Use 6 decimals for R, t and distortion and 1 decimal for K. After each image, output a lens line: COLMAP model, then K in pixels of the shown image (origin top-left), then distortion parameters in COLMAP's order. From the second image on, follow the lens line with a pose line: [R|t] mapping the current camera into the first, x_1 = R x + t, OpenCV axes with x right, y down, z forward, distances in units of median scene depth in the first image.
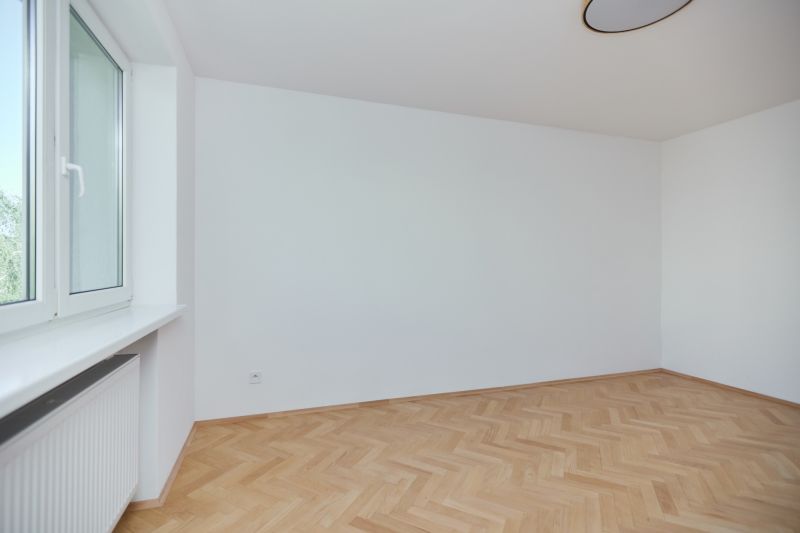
lens RADIAL K [[364.1, 0, 399.9], [0, 364.1, 269.2], [0, 0, 1]] dist [-0.000199, -0.000578]
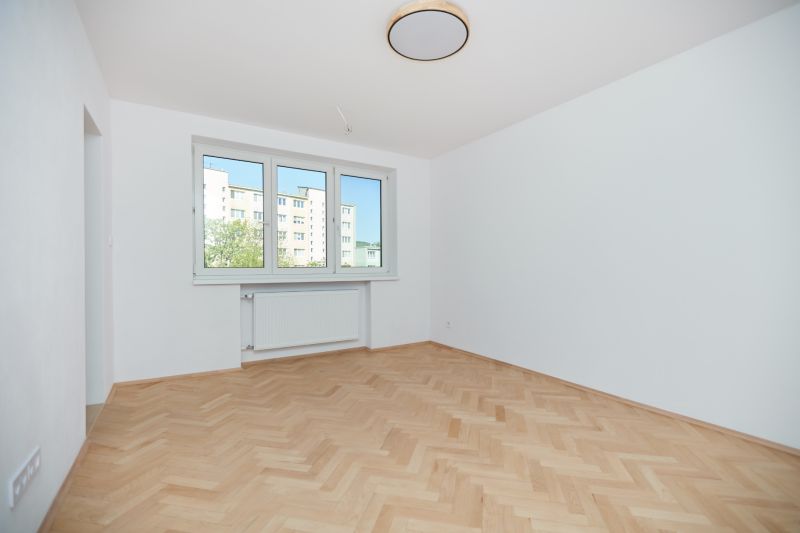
lens RADIAL K [[364.7, 0, 413.4], [0, 364.7, 272.1], [0, 0, 1]] dist [-0.002904, 0.000100]
pose [[0.251435, 0.009581, -0.967827, 1.332767], [-0.009151, 0.999930, 0.007522, 0.041319], [0.967831, 0.006965, 0.251505, 0.435519]]
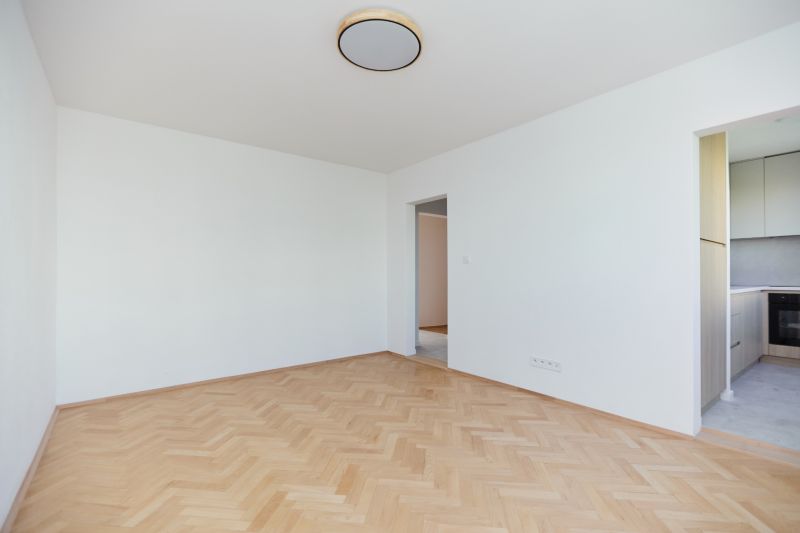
lens RADIAL K [[364.1, 0, 399.9], [0, 364.1, 269.2], [0, 0, 1]] dist [-0.000199, -0.000578]
pose [[-0.325840, 0.014020, 0.945321, -0.376249], [0.013494, 0.999857, -0.010177, 0.012274], [-0.945329, 0.009440, -0.325983, 0.939148]]
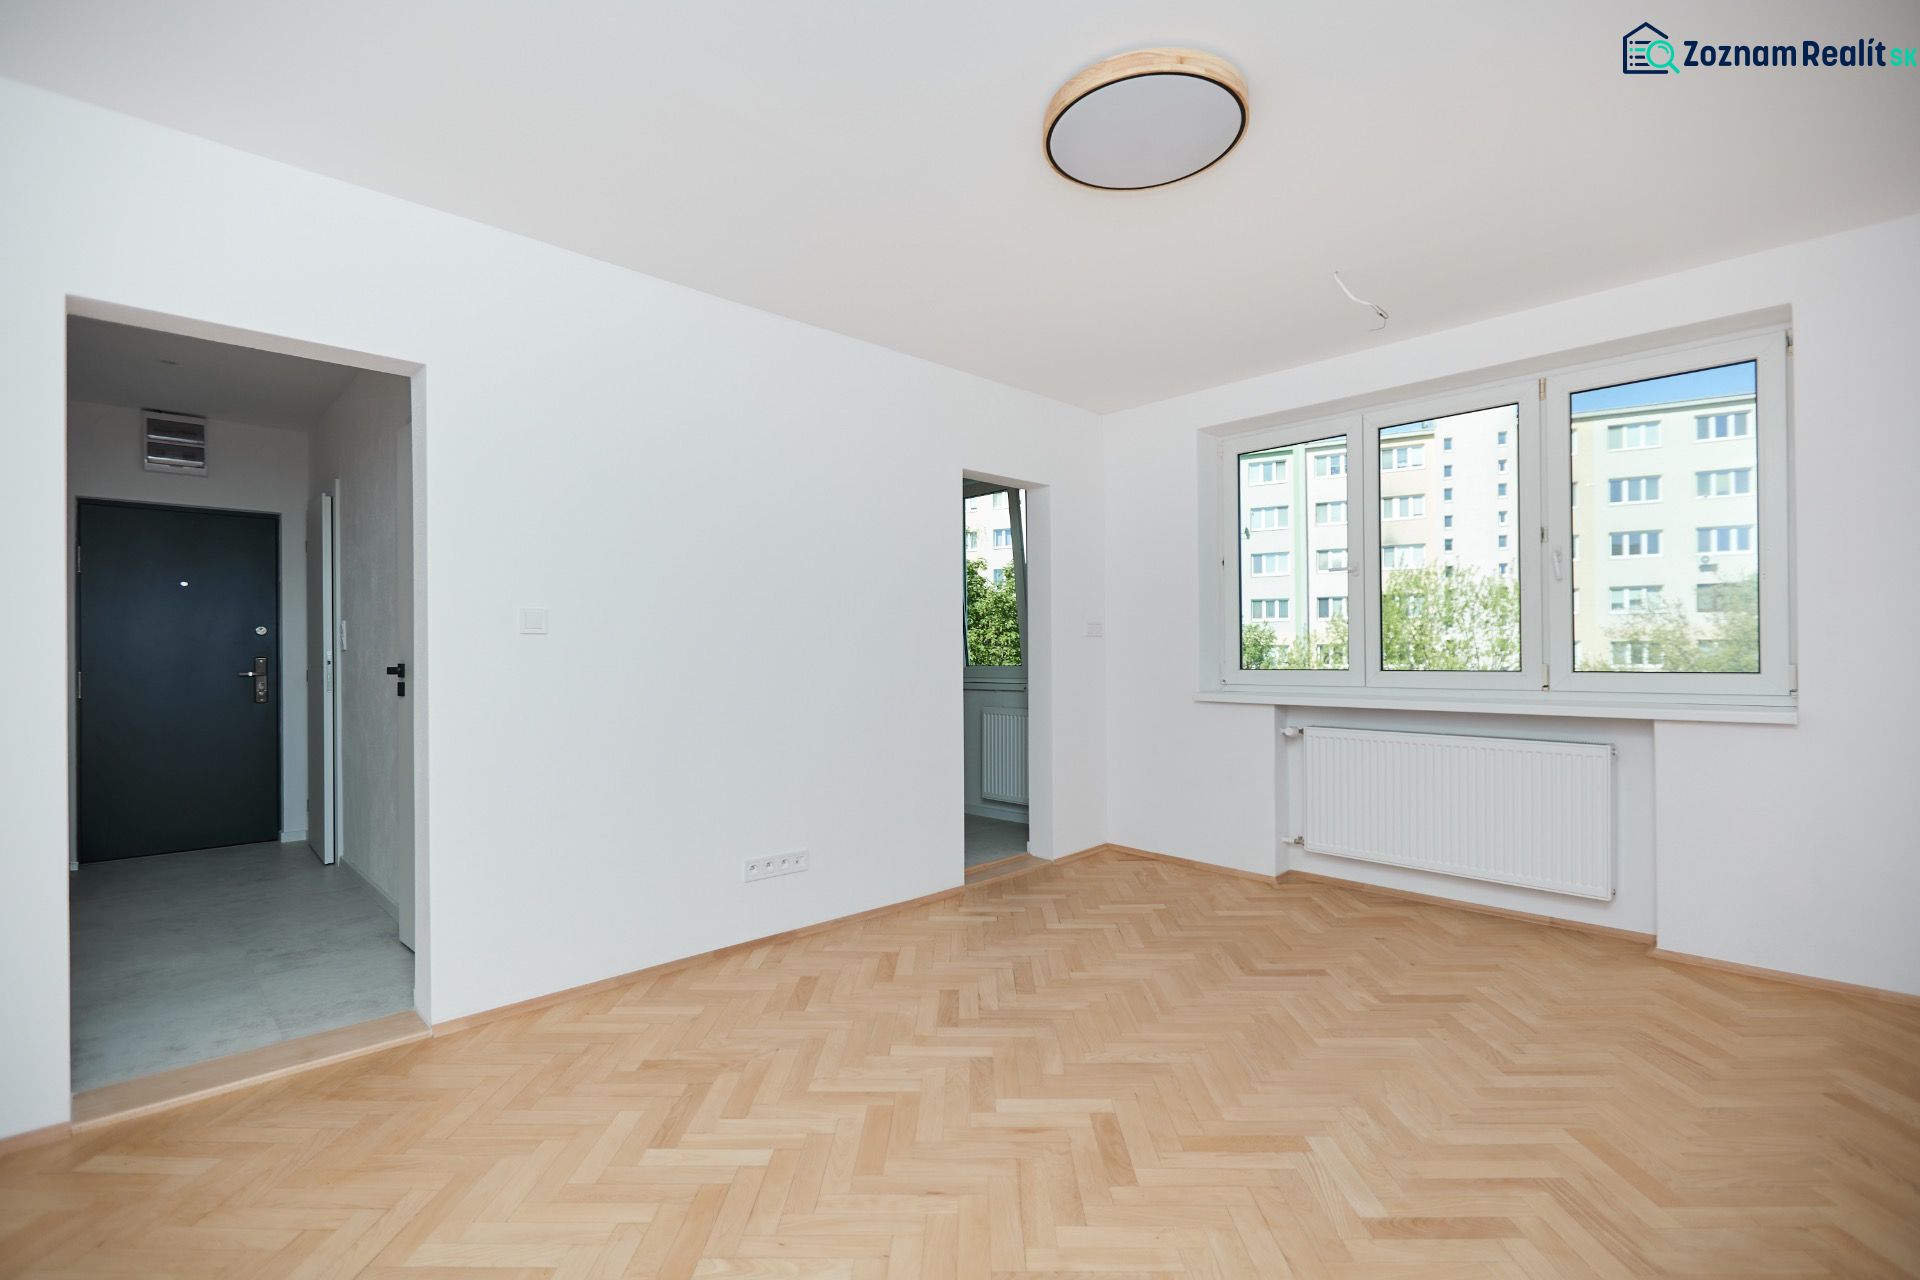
lens RADIAL K [[873.7, 0, 959.8], [0, 873.7, 646.5], [0, 0, 1]] dist [-0.000199, -0.000578]
pose [[-0.905226, 0.000262, -0.424931, 1.019820], [-0.000969, 0.999996, 0.002682, -0.012993], [0.424930, 0.002839, -0.905222, 1.426220]]
